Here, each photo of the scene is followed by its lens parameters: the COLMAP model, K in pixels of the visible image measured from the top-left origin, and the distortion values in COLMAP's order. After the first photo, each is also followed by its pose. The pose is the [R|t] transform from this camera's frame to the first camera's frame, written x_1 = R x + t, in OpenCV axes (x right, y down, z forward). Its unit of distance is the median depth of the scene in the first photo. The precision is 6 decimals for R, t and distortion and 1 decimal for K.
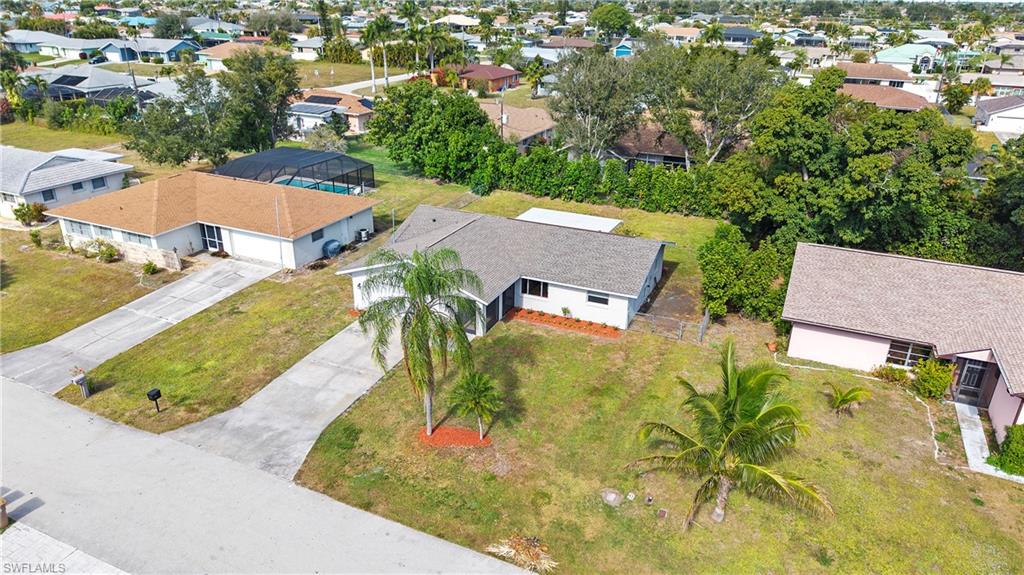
lens RADIAL K [[681.6, 0, 510.8], [0, 681.6, 301.6], [0, 0, 1]] dist [0.033599, -0.030622]
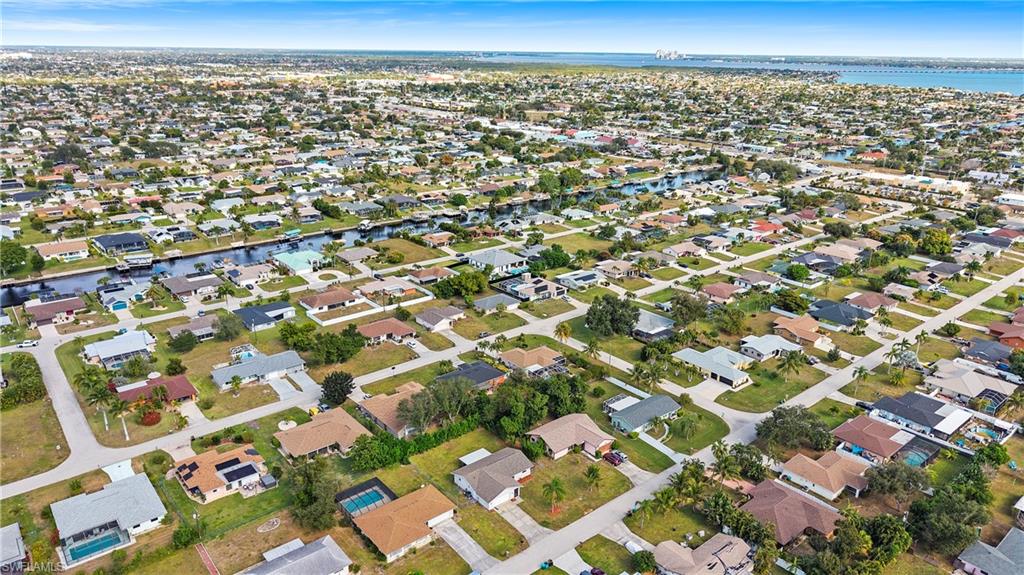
lens RADIAL K [[692.4, 0, 512.0], [0, 692.4, 287.5], [0, 0, 1]] dist [0.075191, -0.110263]
pose [[0.440041, -0.303881, 0.844997, -3.237637], [0.363613, 0.920702, 0.141751, -1.712783], [-0.821066, 0.244876, 0.515641, -1.410102]]
